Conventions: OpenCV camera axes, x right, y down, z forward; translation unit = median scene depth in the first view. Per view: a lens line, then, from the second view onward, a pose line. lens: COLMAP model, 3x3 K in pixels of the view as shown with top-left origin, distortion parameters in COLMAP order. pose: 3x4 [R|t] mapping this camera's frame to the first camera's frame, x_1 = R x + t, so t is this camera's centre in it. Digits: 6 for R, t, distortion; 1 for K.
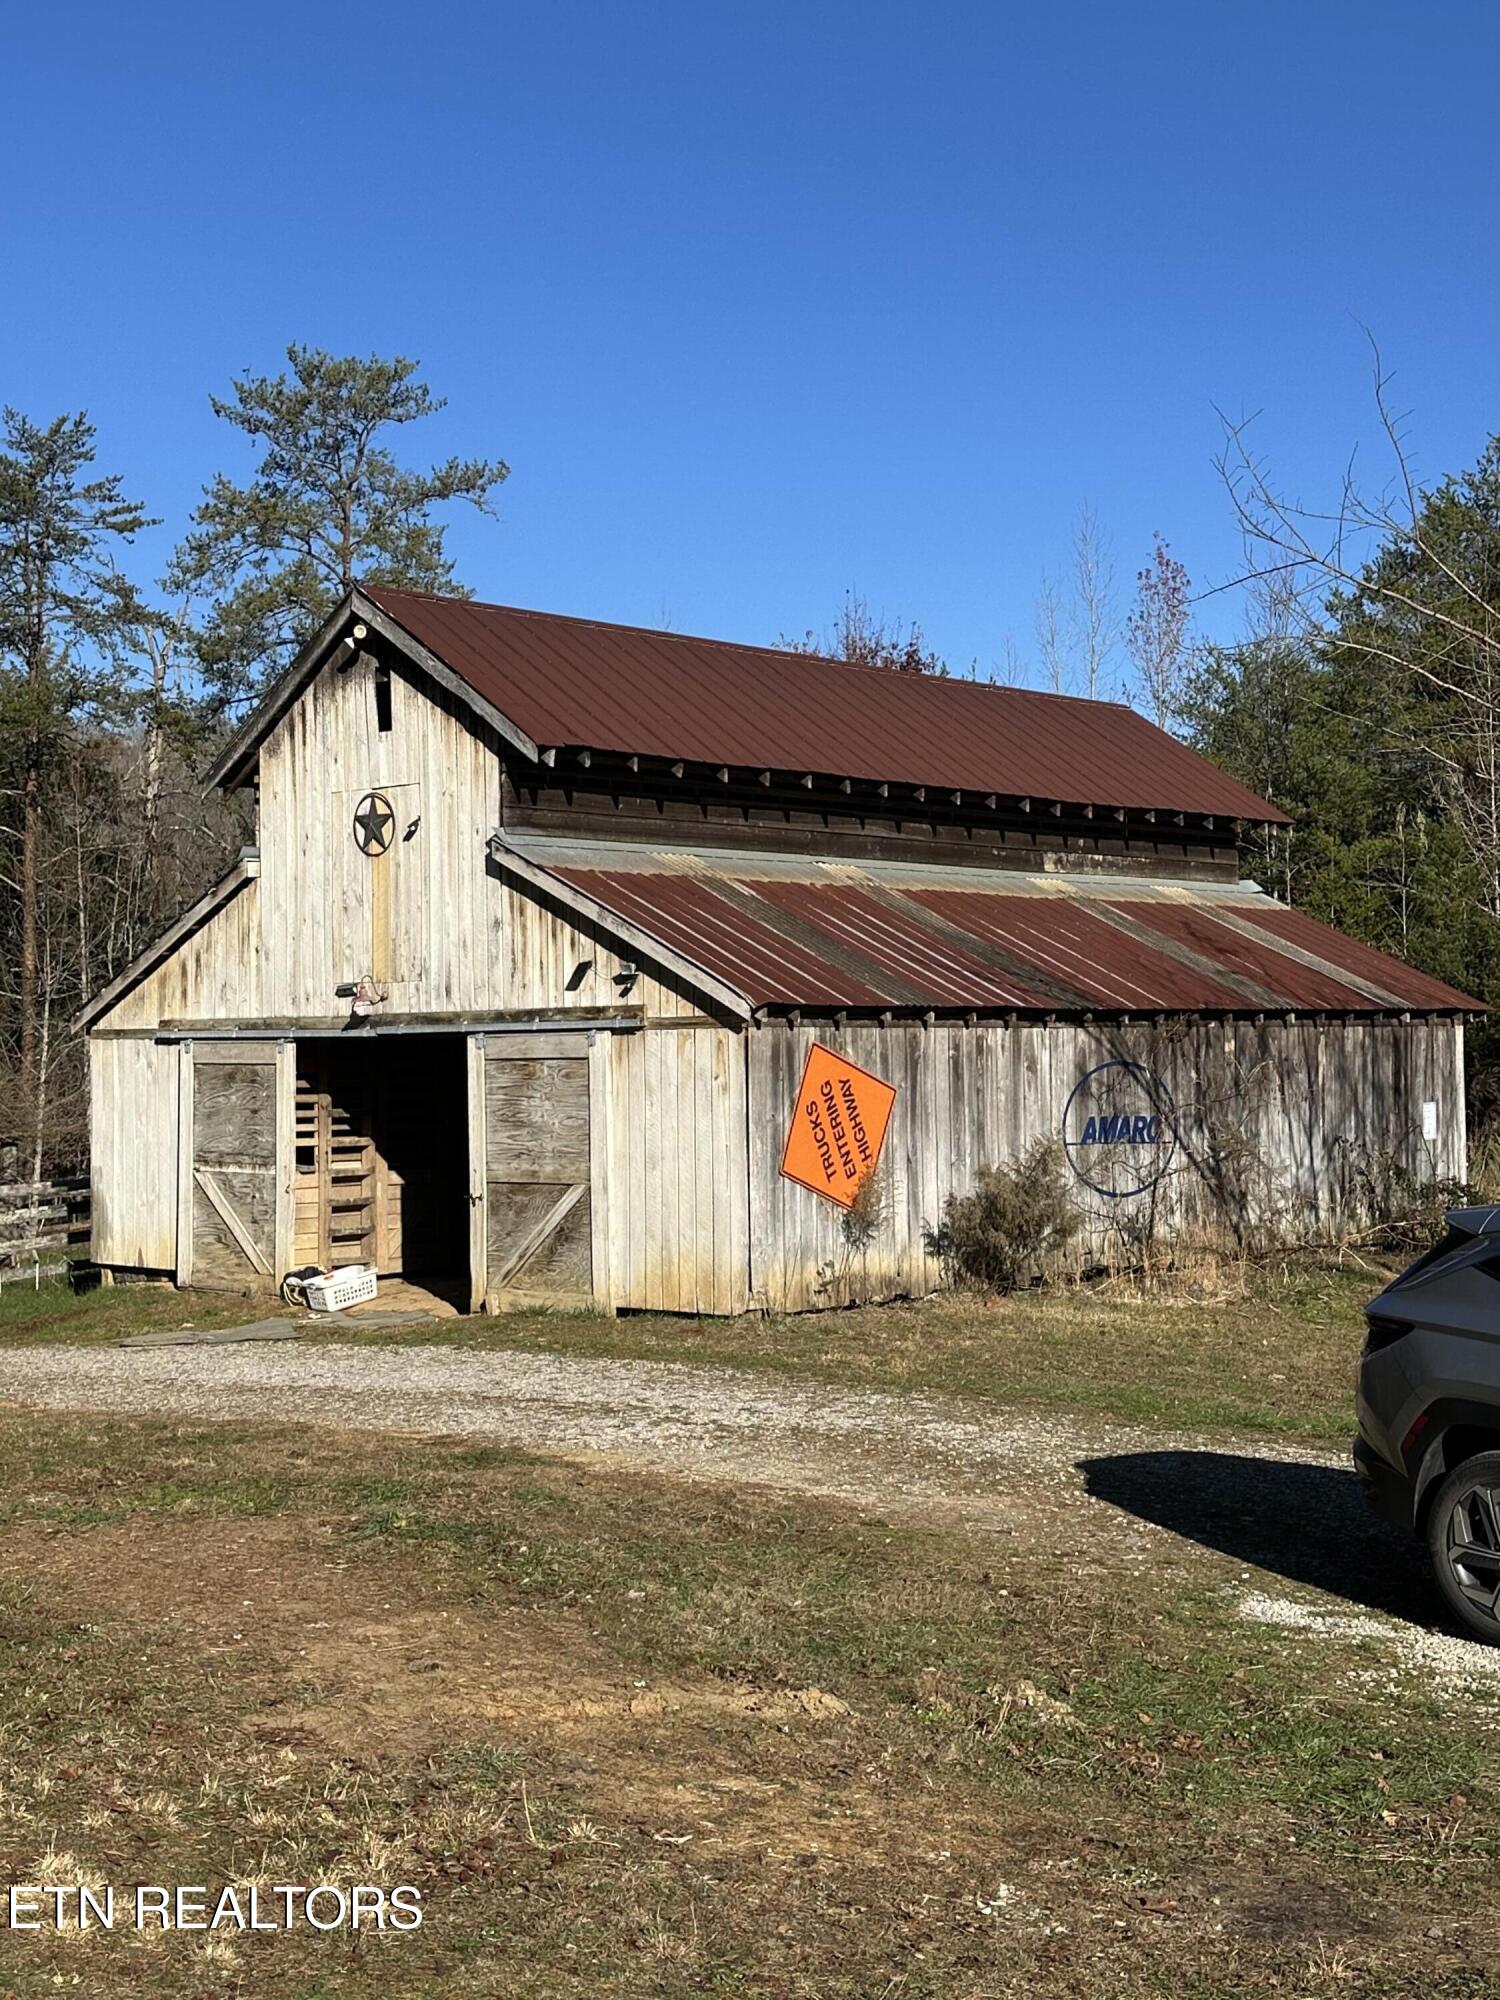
lens RADIAL K [[2608.8, 0, 750.0], [0, 2608.8, 1000.0], [0, 0, 1]] dist [0.177115, 0.007378]
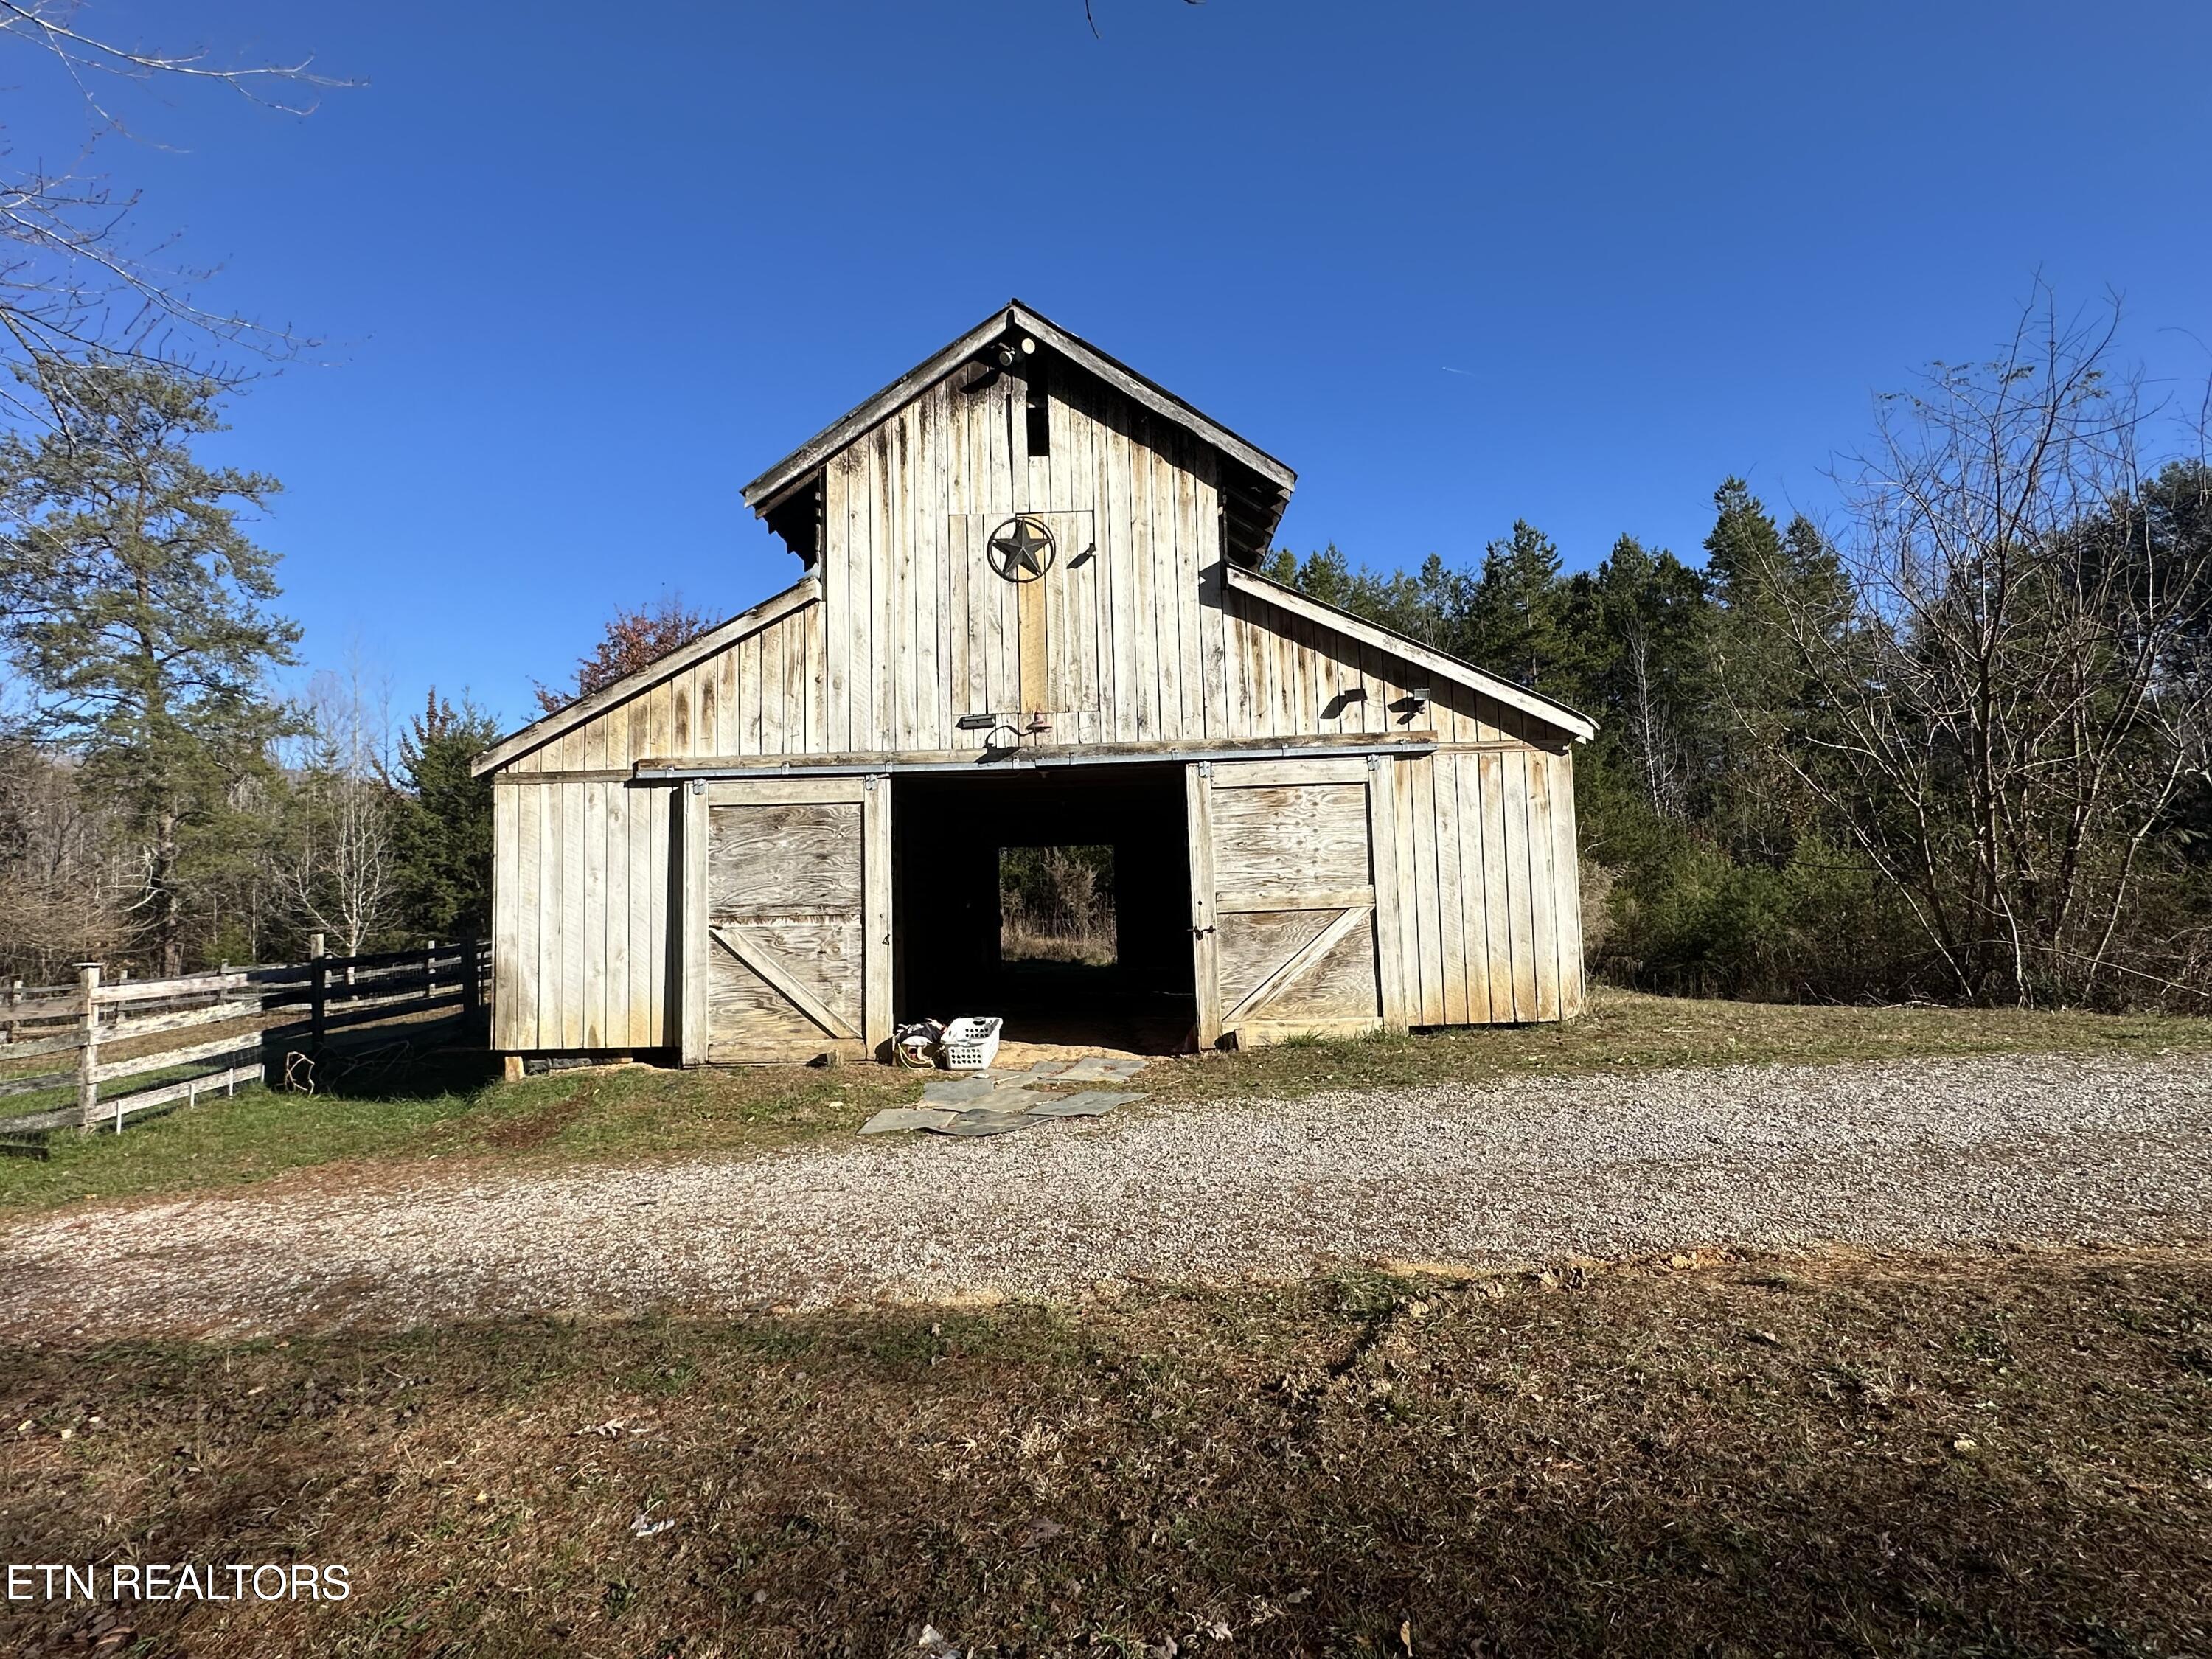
lens RADIAL K [[1108.5, 0, 1106.0], [0, 1108.5, 829.5], [0, 0, 1]] dist [-0.000800, 0.000260]
pose [[0.739801, 0.036792, 0.671819, -0.390658], [0.010486, 0.997752, -0.066189, 0.062384], [-0.672744, 0.056012, 0.737752, 0.689877]]
